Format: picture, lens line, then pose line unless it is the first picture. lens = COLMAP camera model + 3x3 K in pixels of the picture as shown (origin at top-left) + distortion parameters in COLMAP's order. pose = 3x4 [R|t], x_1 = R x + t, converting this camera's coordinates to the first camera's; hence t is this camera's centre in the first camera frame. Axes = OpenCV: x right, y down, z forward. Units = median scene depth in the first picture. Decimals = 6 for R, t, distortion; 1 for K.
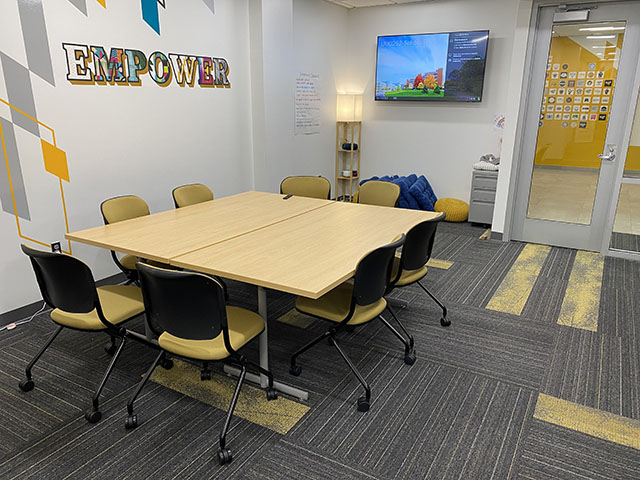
lens RADIAL K [[486.7, 0, 320.3], [0, 486.7, 241.4], [0, 0, 1]] dist [0.010263, -0.001253]
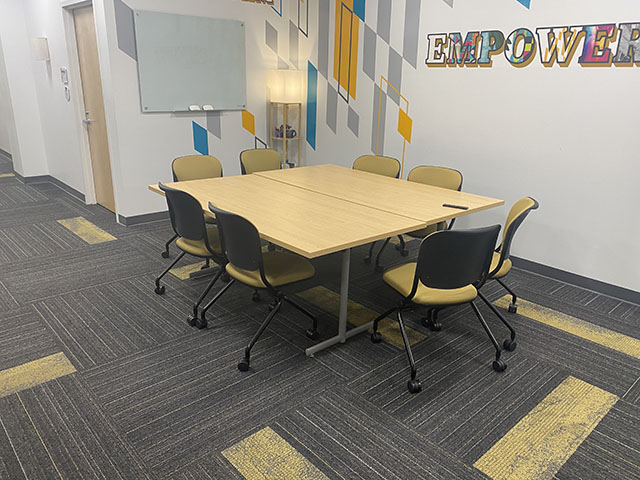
lens RADIAL K [[486.7, 0, 320.0], [0, 486.7, 240.0], [0, 0, 1]] dist [0.010263, -0.001253]
pose [[-0.292979, 0.290713, -0.910851, 0.775652], [-0.298165, 0.877367, 0.375932, -0.296193], [0.908438, 0.381725, -0.170370, 1.045514]]
